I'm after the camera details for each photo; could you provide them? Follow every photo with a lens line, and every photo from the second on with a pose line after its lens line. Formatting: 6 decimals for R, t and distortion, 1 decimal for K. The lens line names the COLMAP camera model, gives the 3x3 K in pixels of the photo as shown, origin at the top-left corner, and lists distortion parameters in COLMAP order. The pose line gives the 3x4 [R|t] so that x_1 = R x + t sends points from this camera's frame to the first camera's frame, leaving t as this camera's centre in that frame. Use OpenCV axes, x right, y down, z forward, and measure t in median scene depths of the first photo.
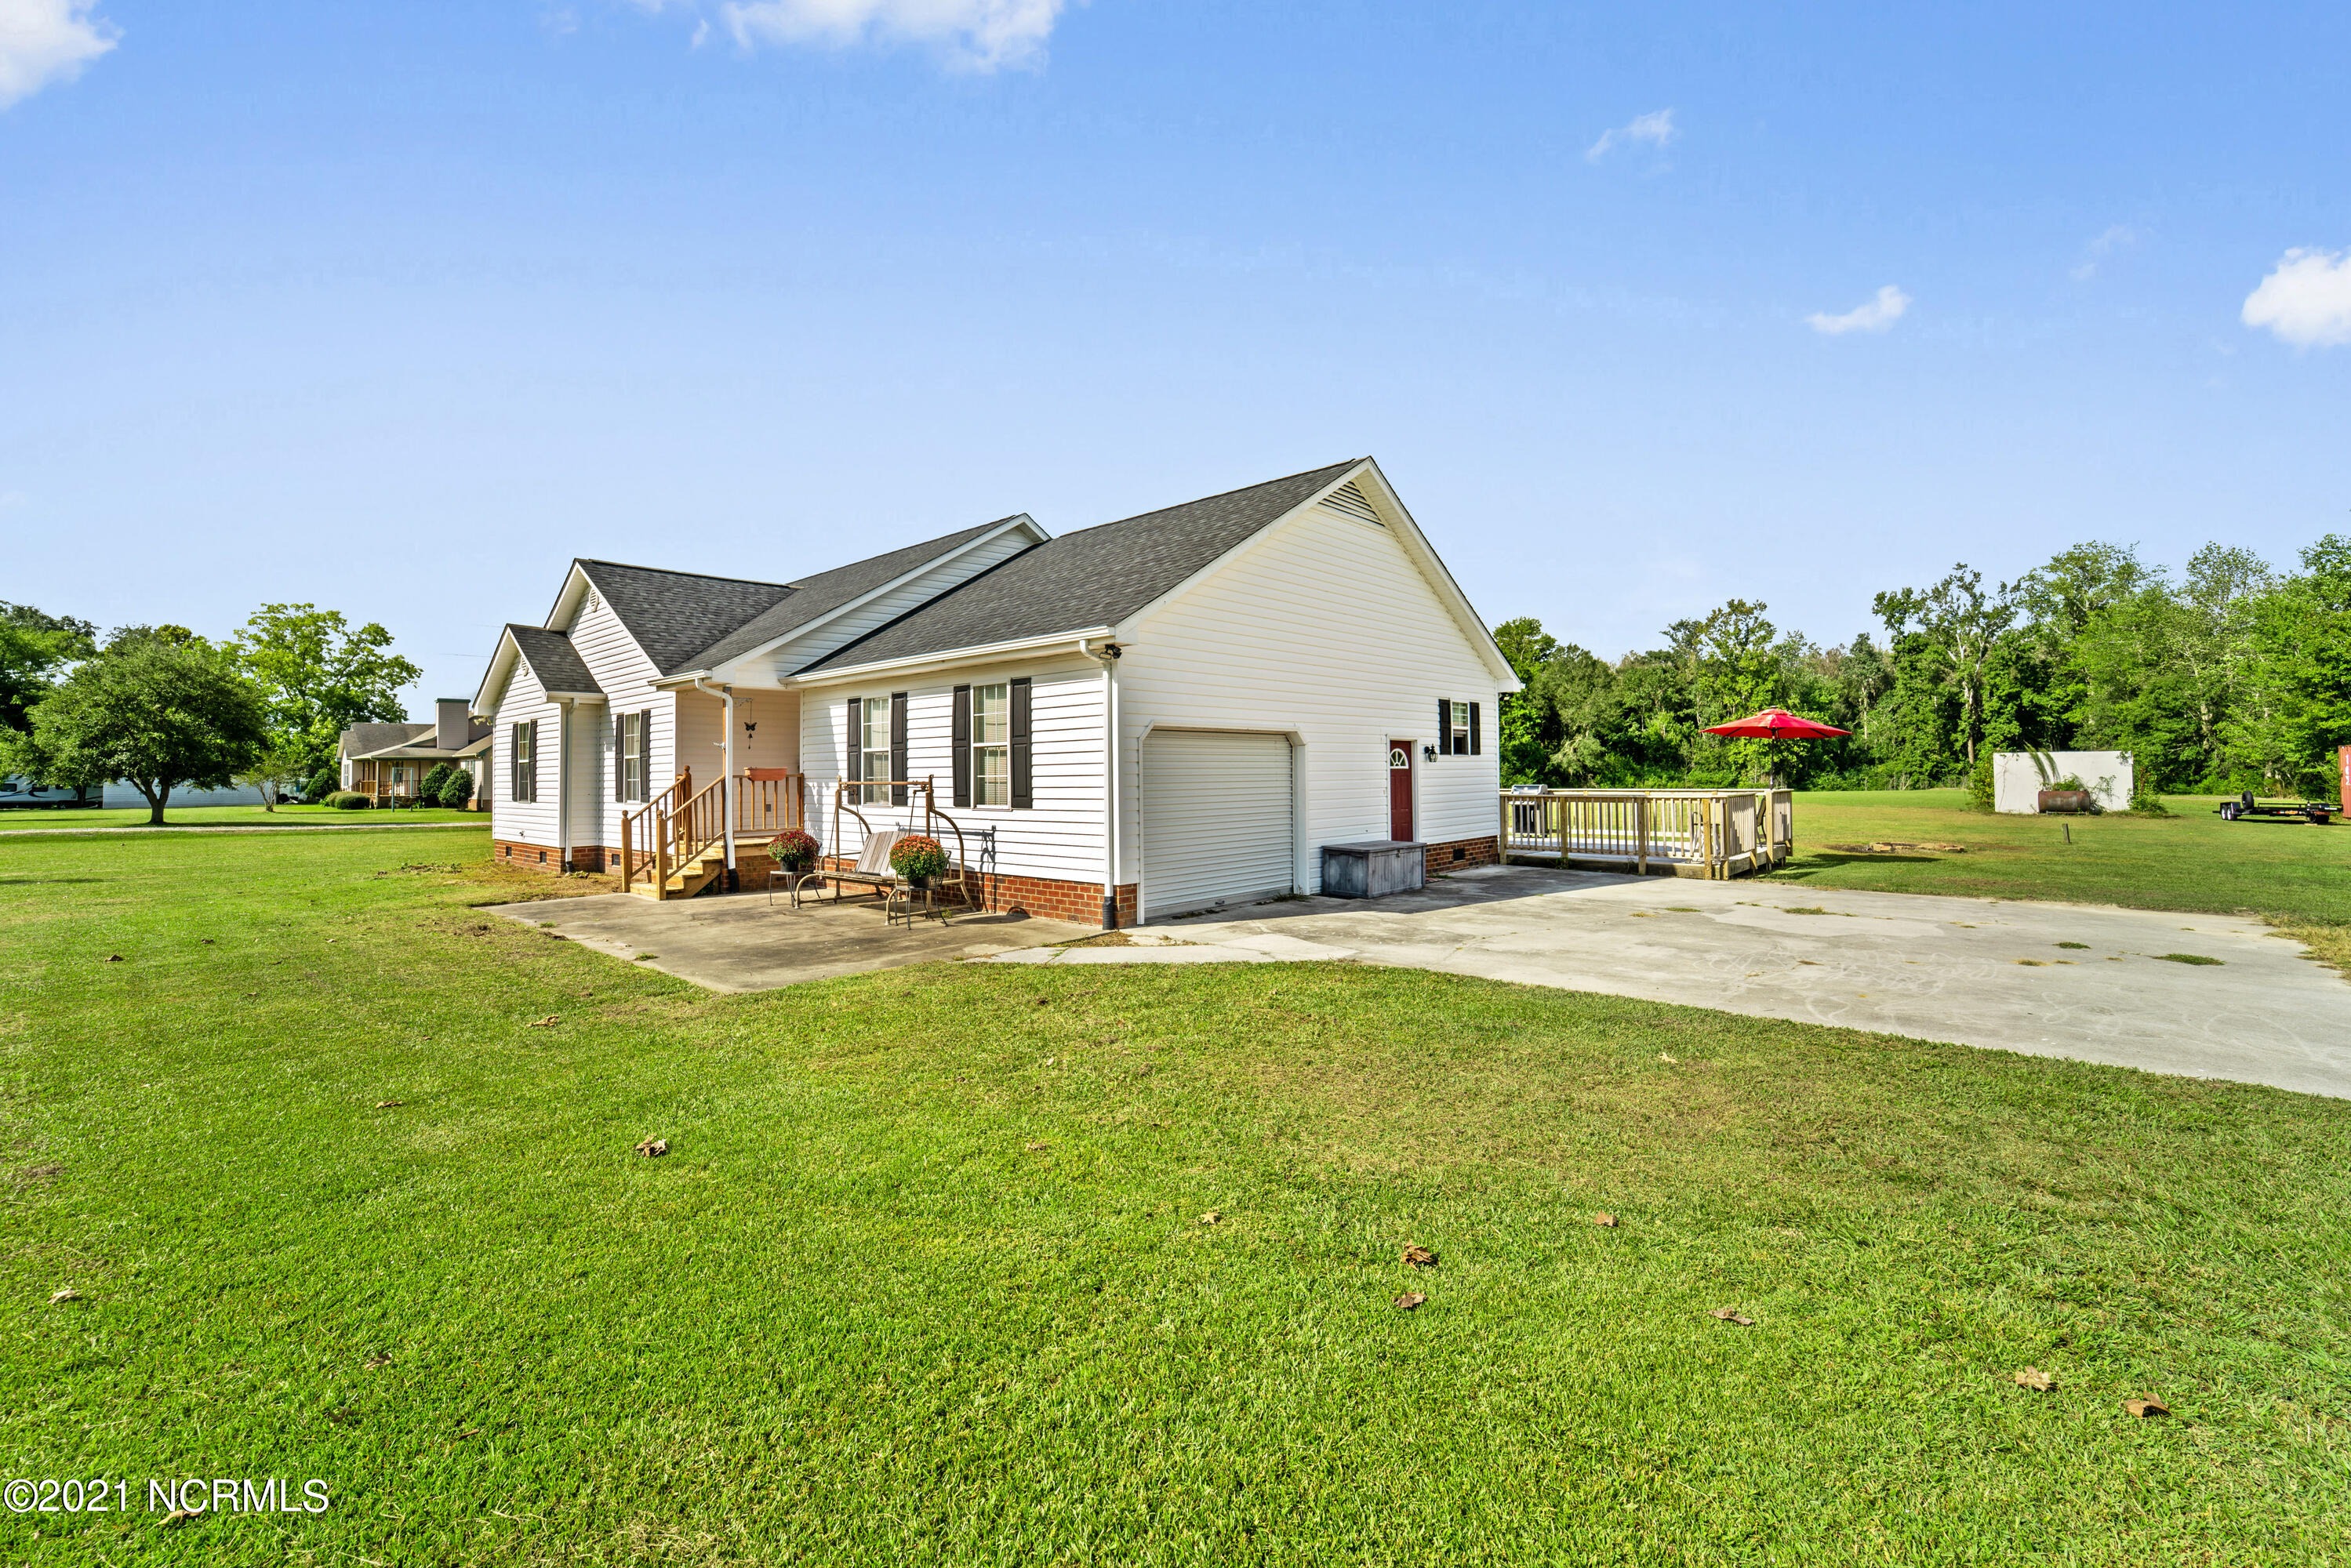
lens RADIAL K [[985.8, 0, 1184.7], [0, 985.8, 737.9], [0, 0, 1]] dist [-0.018462, 0.000653]
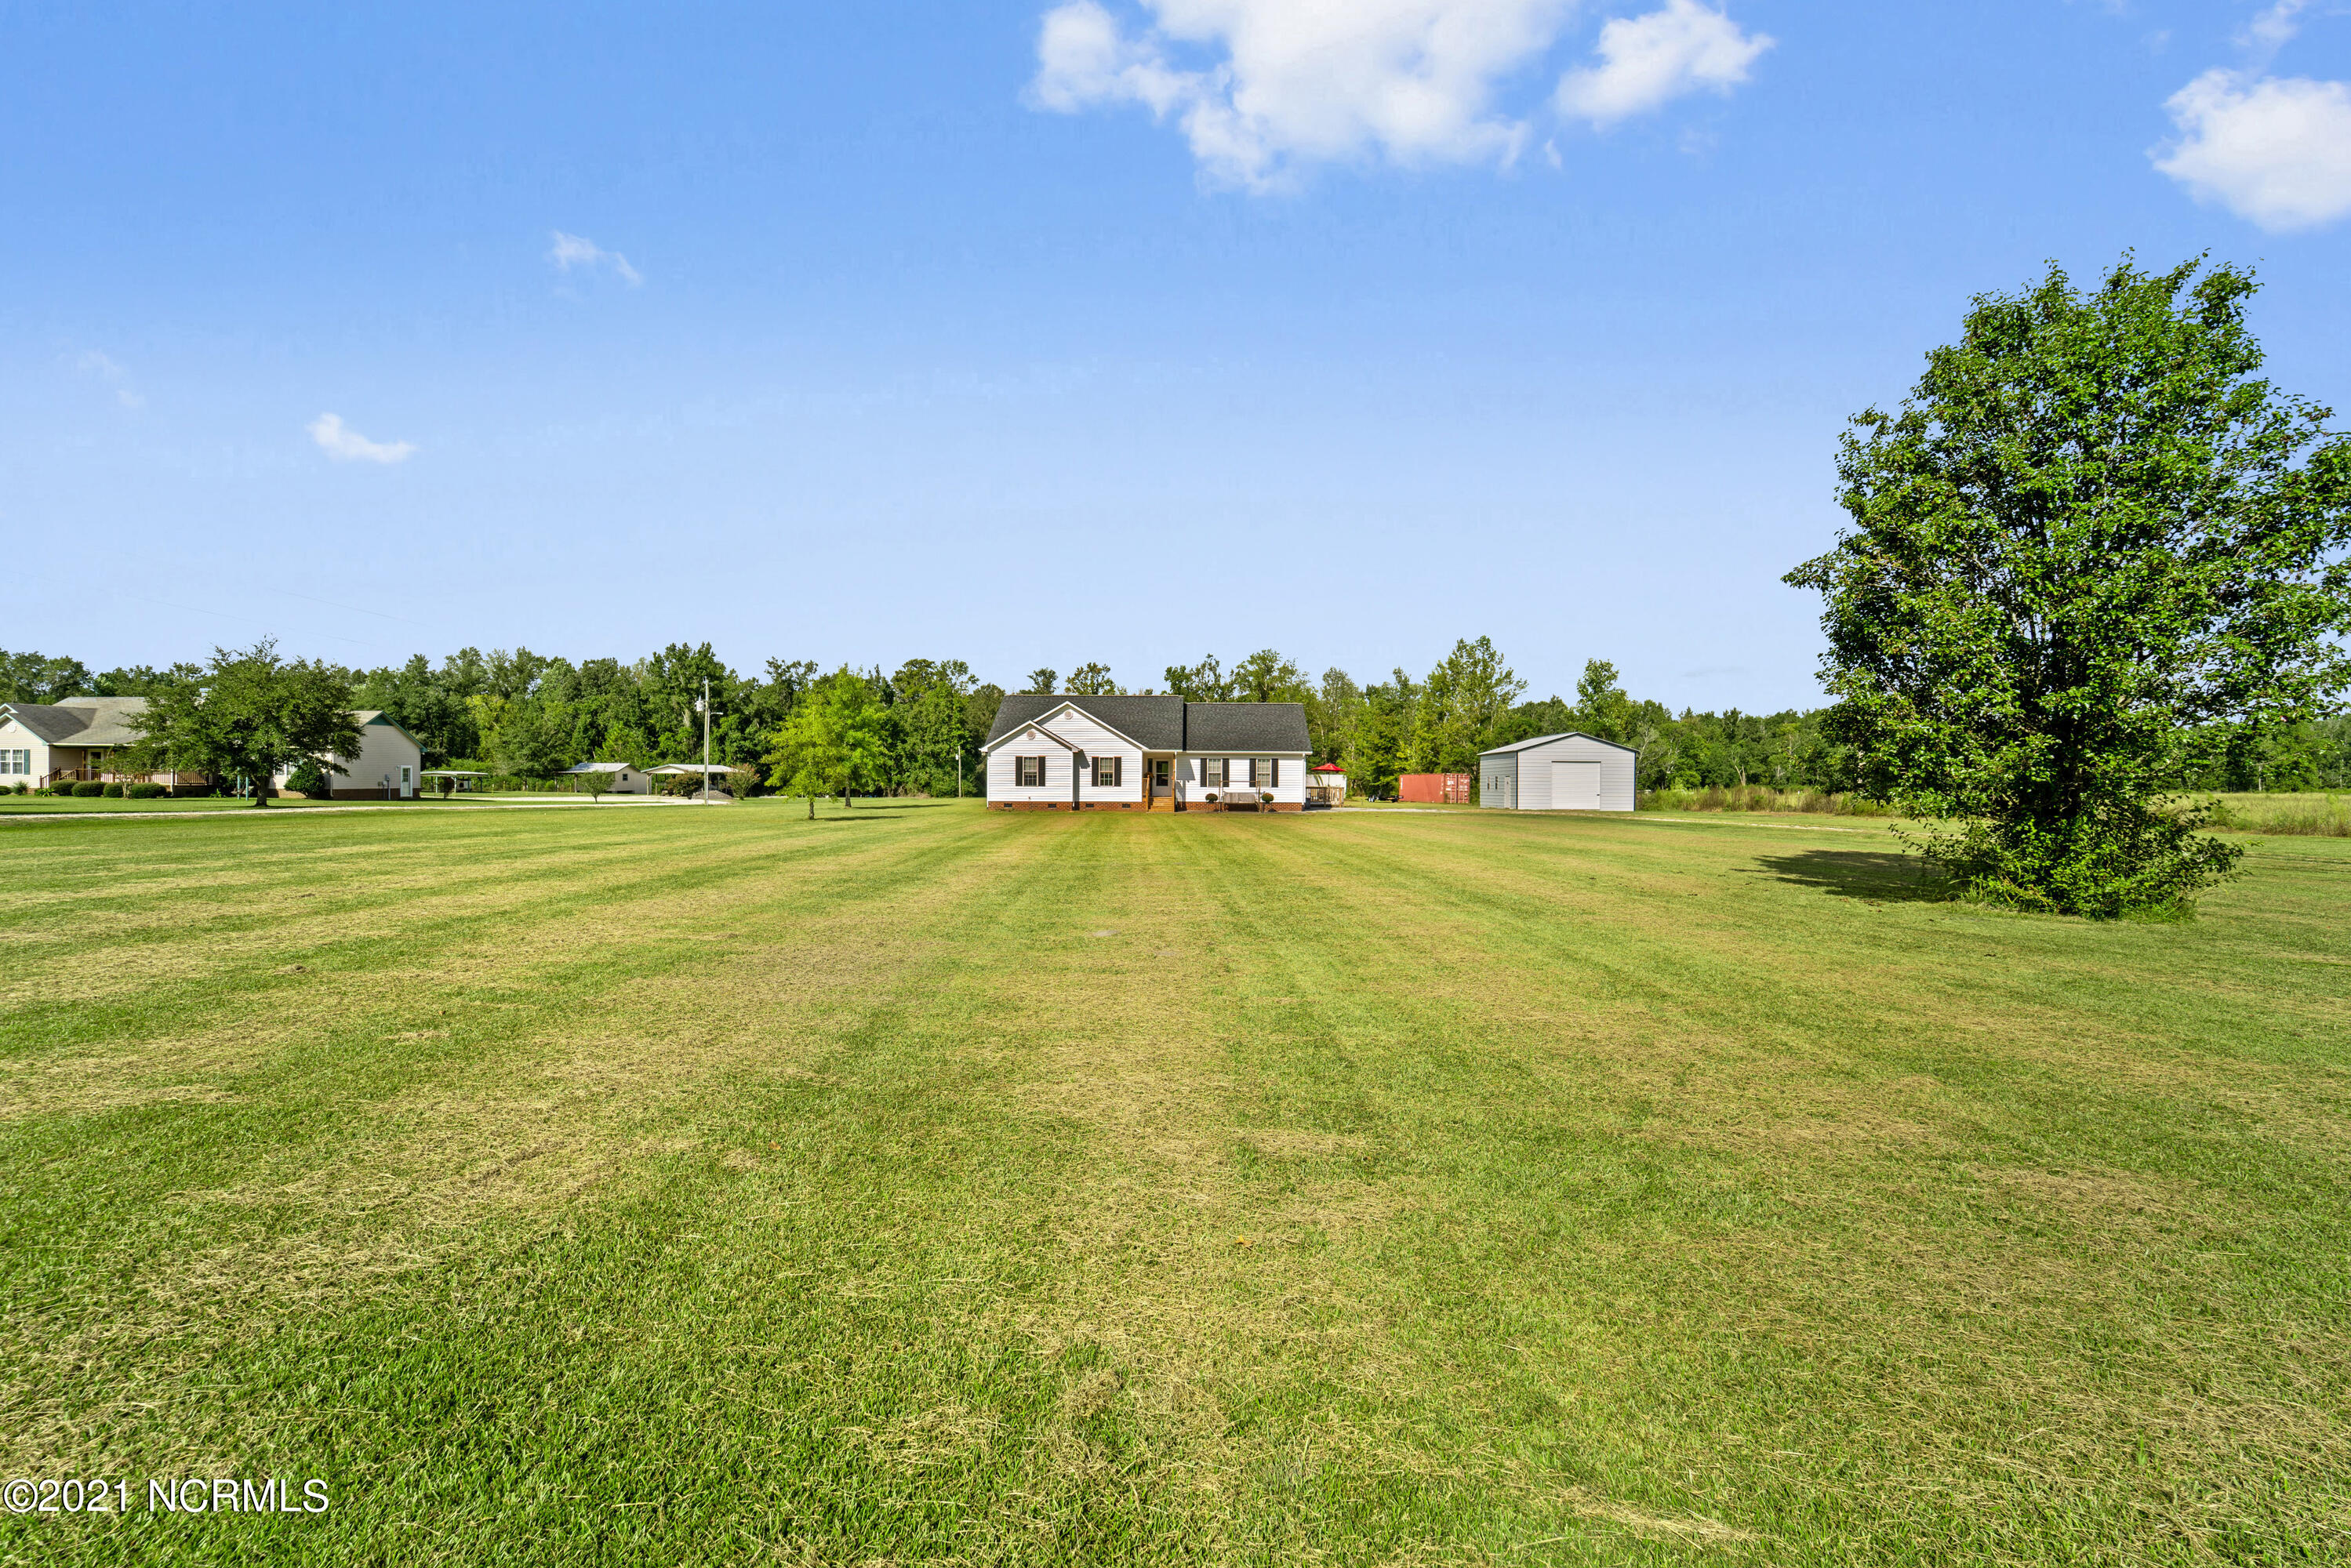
lens RADIAL K [[952.5, 0, 1163.9], [0, 952.5, 780.7], [0, 0, 1]] dist [-0.000937, 0.000164]
pose [[0.762256, 0.013925, 0.647126, -0.689512], [-0.038975, 0.998942, 0.024414, -0.009328], [-0.646101, -0.043832, 0.761992, -0.409569]]
